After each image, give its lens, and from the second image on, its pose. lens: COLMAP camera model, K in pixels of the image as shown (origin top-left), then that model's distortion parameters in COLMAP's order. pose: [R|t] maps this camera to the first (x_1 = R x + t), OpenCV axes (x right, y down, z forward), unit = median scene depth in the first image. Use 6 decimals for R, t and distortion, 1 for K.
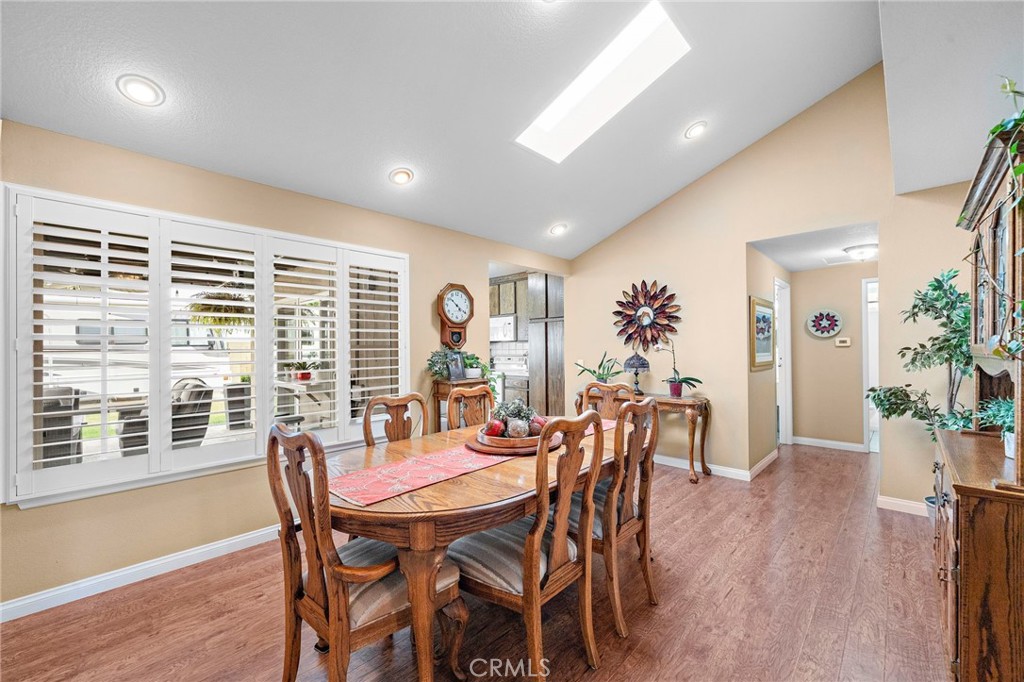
lens RADIAL K [[399.6, 0, 512.5], [0, 399.6, 345.8], [0, 0, 1]] dist [-0.000375, -0.000075]
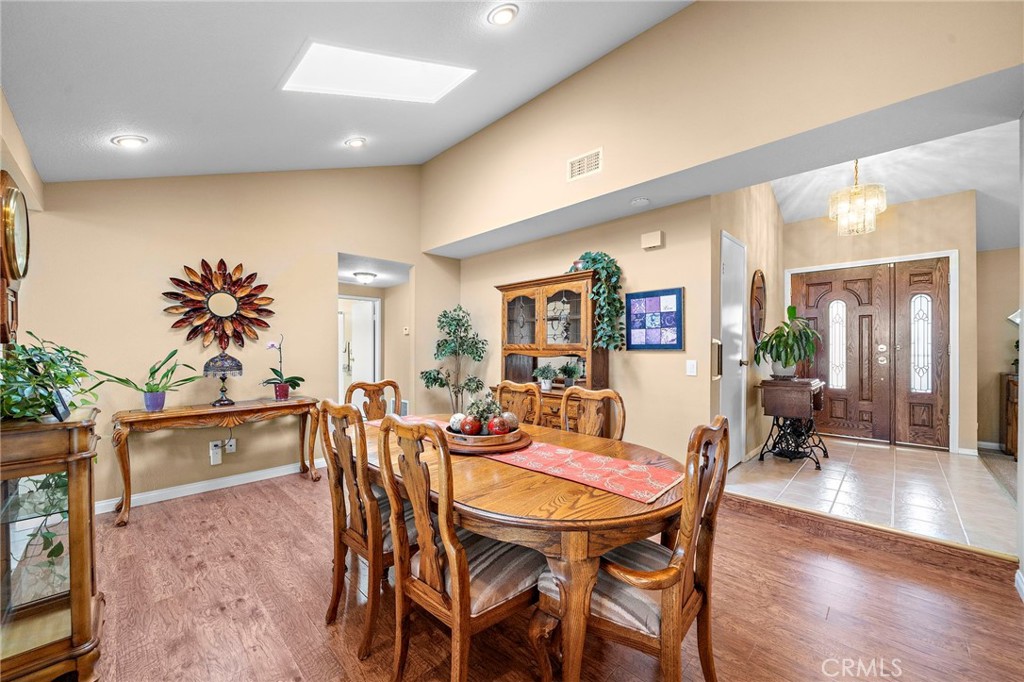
lens RADIAL K [[392.2, 0, 507.9], [0, 392.2, 346.3], [0, 0, 1]] dist [0.000855, 0.000164]
pose [[-0.000892, 0.003467, 0.999994, -0.460127], [-0.005890, 0.999977, -0.003472, 0.006750], [-0.999982, -0.005893, -0.000871, 0.454208]]
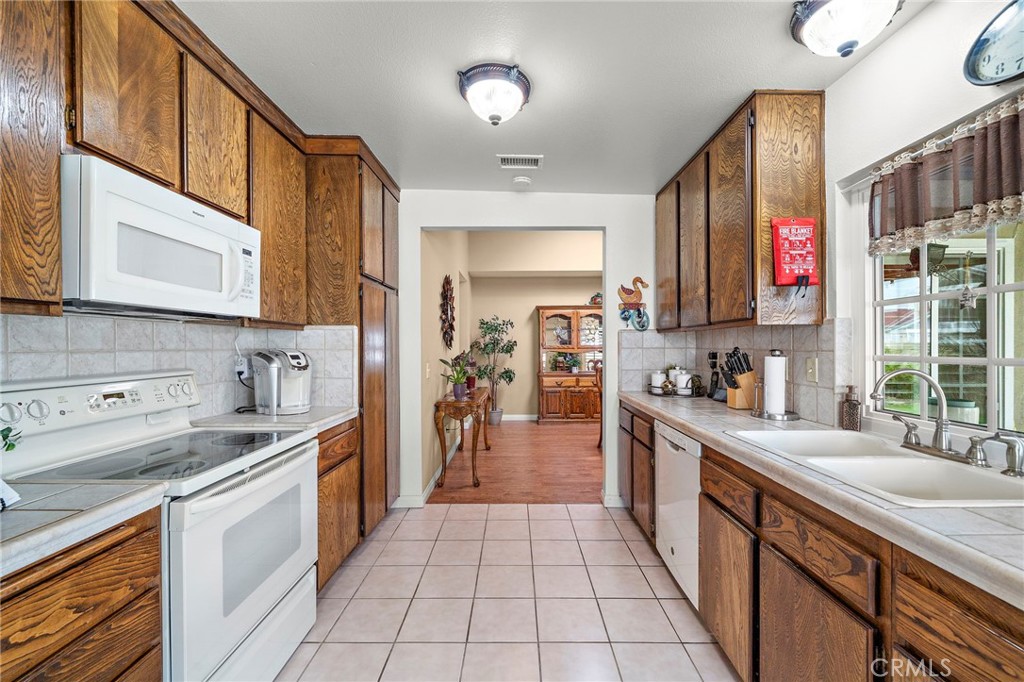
lens RADIAL K [[414.8, 0, 512.0], [0, 414.8, 341.0], [0, 0, 1]] dist [0.000362, 0.000242]
pose [[-0.701012, 0.015876, 0.712973, -0.495876], [0.002260, 0.999797, -0.020041, 0.013859], [-0.713146, -0.012437, -0.700905, 1.593523]]
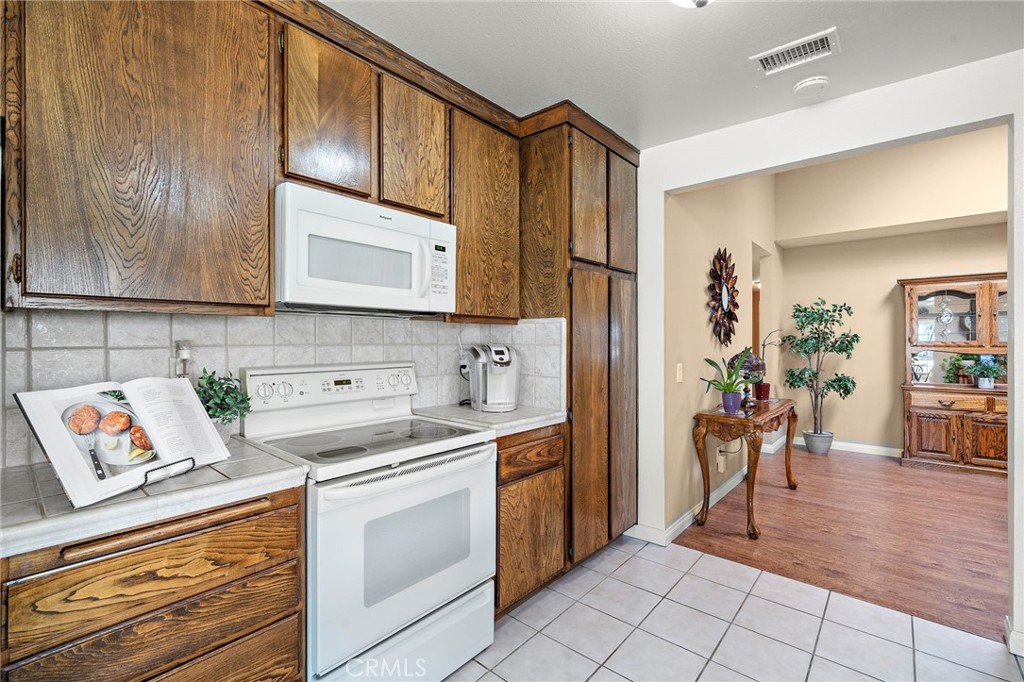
lens RADIAL K [[448.4, 0, 509.3], [0, 448.4, 335.8], [0, 0, 1]] dist [0.001235, 0.000025]
pose [[-0.062268, 0.017975, 0.997898, -0.472743], [-0.007035, 0.999805, -0.018449, 0.012863], [-0.998035, -0.008168, -0.062129, 1.448997]]
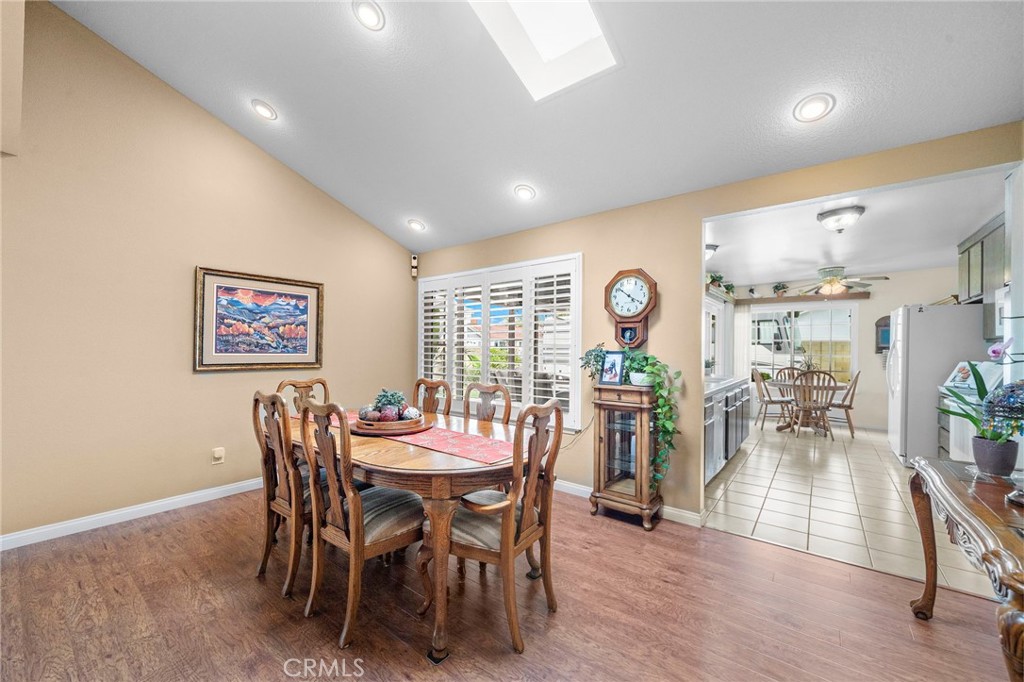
lens RADIAL K [[399.6, 0, 512.5], [0, 399.6, 345.8], [0, 0, 1]] dist [-0.000375, -0.000075]
pose [[0.118675, 0.005542, -0.992918, 0.547364], [-0.001252, 0.999984, 0.005432, -0.001128], [0.992932, 0.000599, 0.118680, 0.555057]]
